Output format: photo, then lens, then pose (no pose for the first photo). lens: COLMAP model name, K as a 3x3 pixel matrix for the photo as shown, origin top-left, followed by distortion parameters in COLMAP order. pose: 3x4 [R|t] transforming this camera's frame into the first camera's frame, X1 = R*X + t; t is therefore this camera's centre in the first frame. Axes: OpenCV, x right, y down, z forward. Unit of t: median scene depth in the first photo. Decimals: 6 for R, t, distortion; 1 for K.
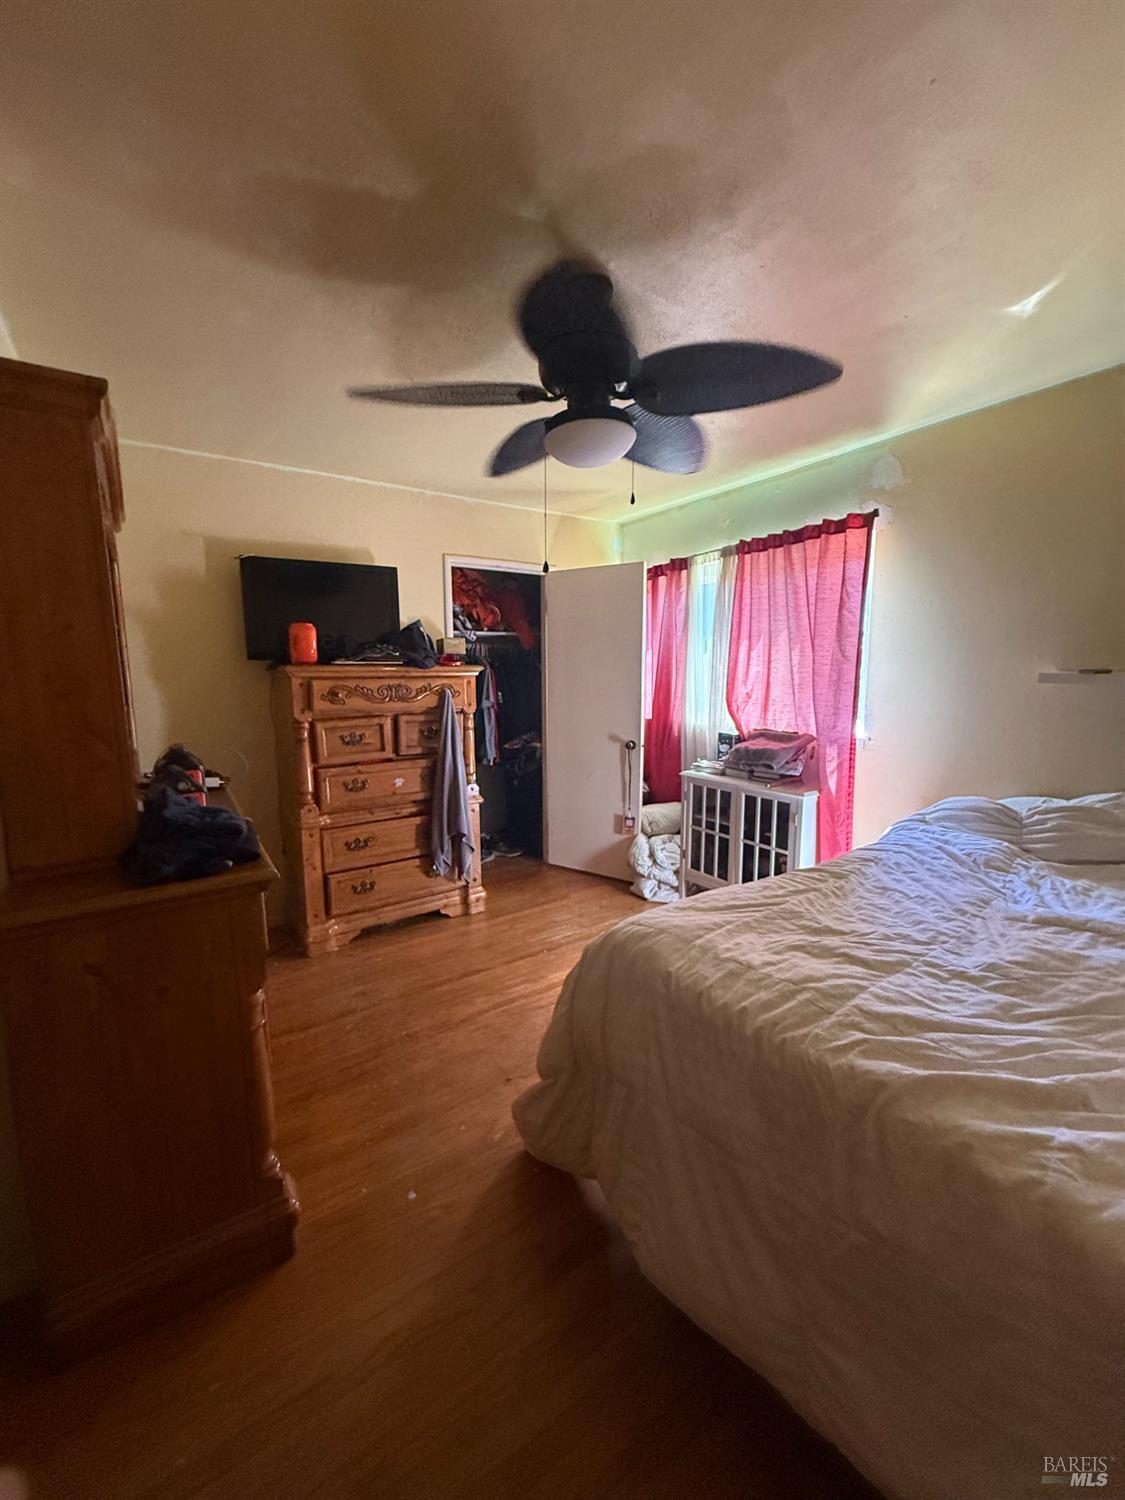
lens RADIAL K [[600.4, 0, 563.3], [0, 600.4, 750.0], [0, 0, 1]] dist [0.000086, 0.000315]
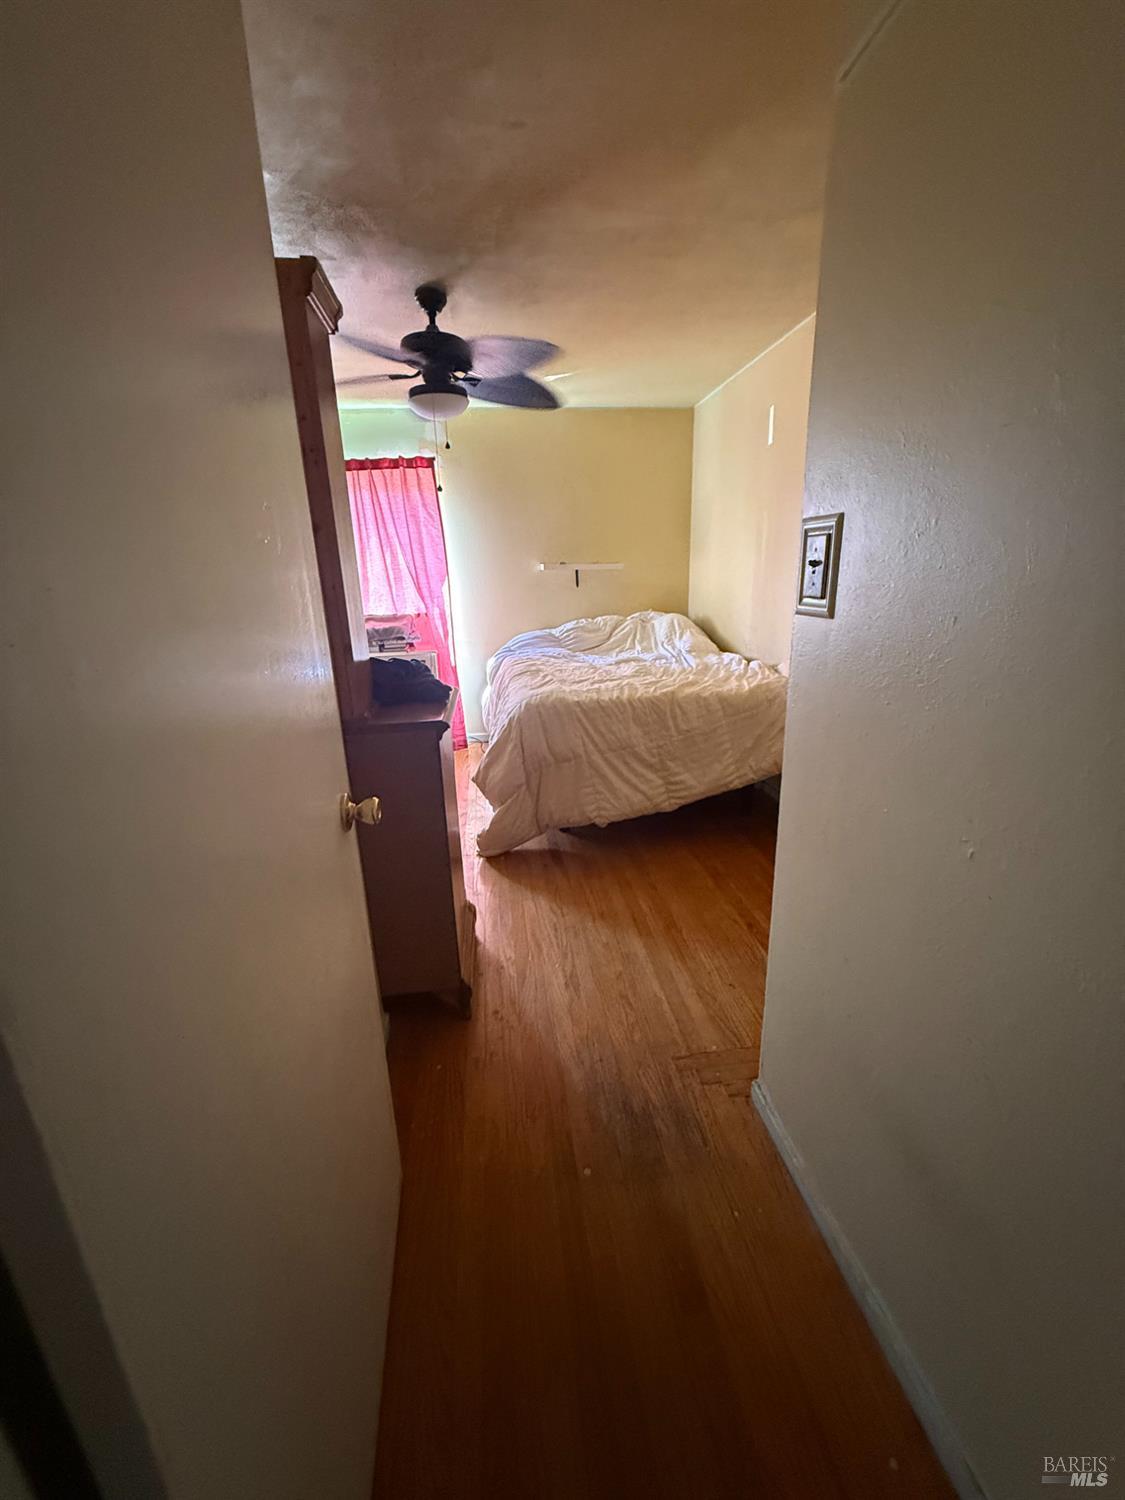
lens RADIAL K [[600.4, 0, 558.7], [0, 600.4, 748.8], [0, 0, 1]] dist [0.000086, 0.000315]
pose [[0.471041, -0.273817, 0.838537, -0.956727], [0.150344, 0.961615, 0.229552, 0.011934], [-0.869205, 0.017940, 0.494126, -0.013362]]
